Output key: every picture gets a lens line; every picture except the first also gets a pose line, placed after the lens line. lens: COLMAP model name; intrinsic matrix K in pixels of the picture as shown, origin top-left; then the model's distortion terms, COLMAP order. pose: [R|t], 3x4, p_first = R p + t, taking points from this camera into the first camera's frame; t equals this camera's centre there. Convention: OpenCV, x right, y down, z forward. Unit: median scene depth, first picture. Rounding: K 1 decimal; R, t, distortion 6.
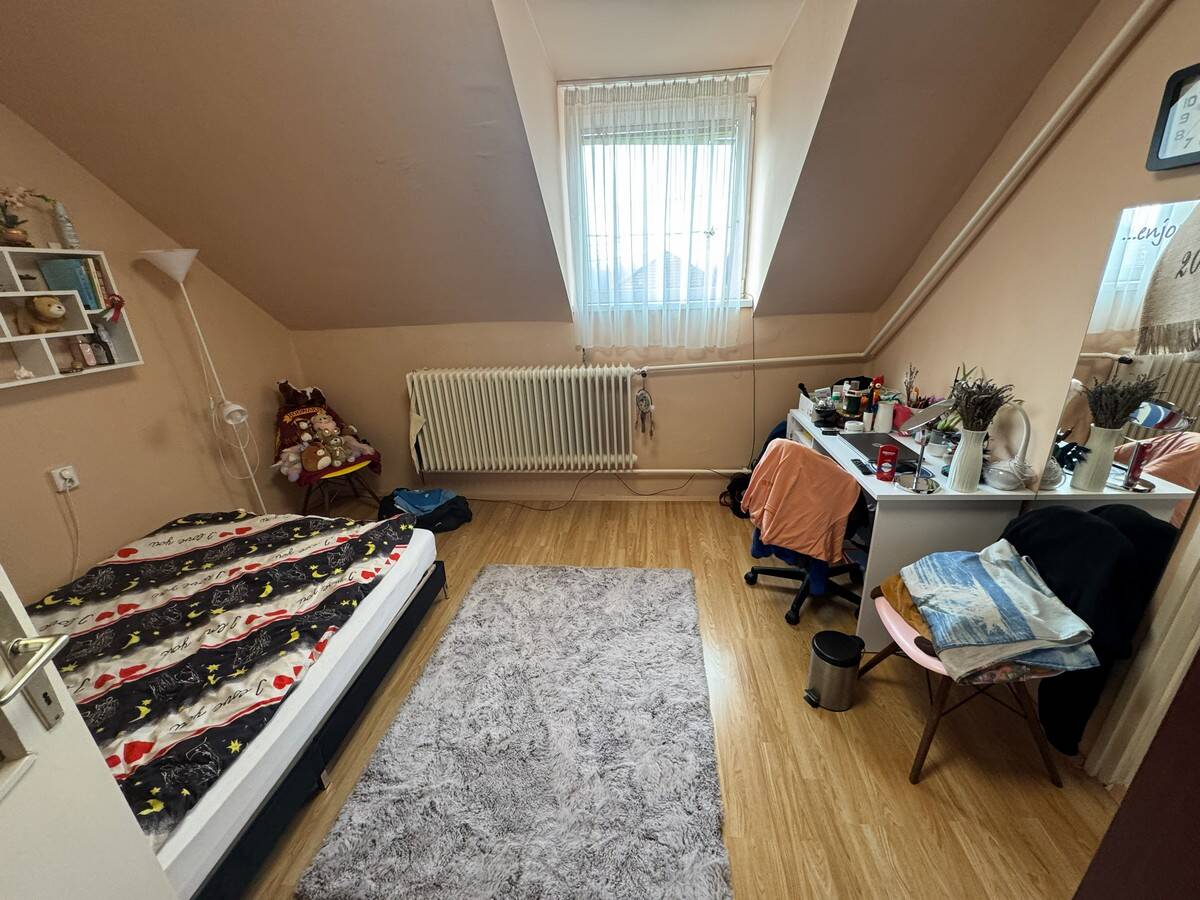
lens RADIAL K [[480.3, 0, 600.0], [0, 480.3, 450.0], [0, 0, 1]] dist [-0.002197, 0.000834]
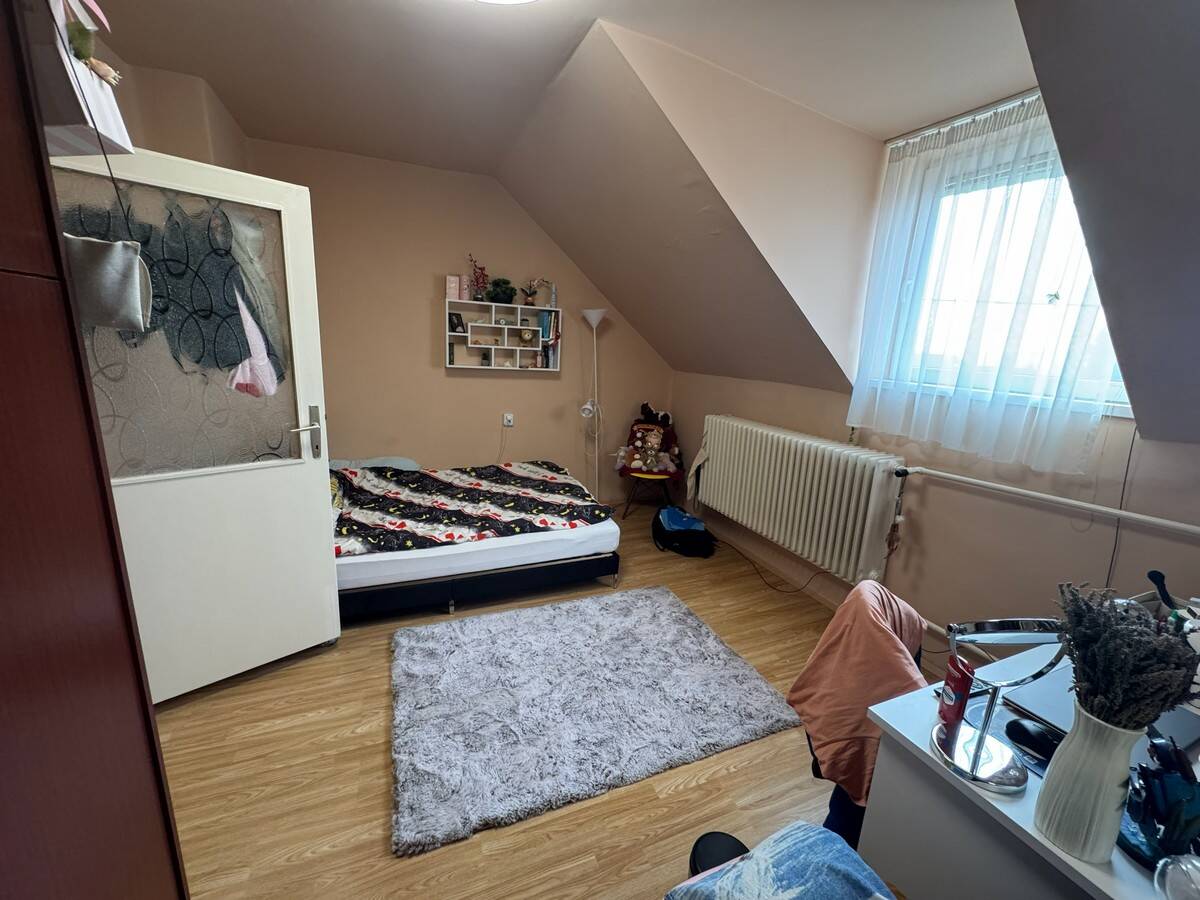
lens RADIAL K [[480.3, 0, 600.0], [0, 480.3, 450.0], [0, 0, 1]] dist [-0.002197, 0.000834]
pose [[0.475527, 0.255678, -0.841726, 0.686575], [-0.368189, 0.926839, 0.073526, -0.099996], [0.798944, 0.274951, 0.534874, 0.274731]]
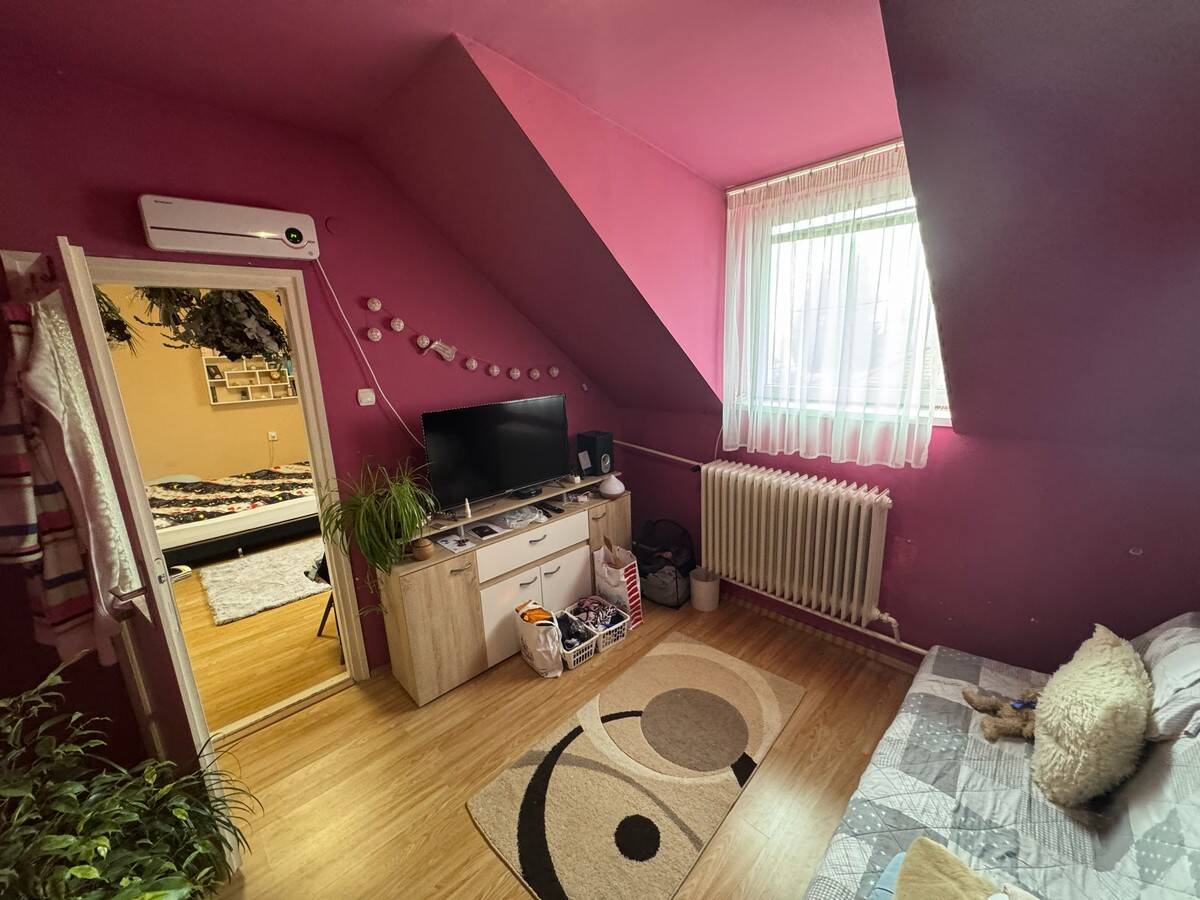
lens RADIAL K [[480.3, 0, 600.0], [0, 480.3, 450.0], [0, 0, 1]] dist [-0.002197, 0.000834]
pose [[0.763011, 0.150960, -0.628510, 1.875163], [-0.218312, 0.975394, -0.030754, -0.171827], [0.608402, 0.160677, 0.777193, 0.037591]]
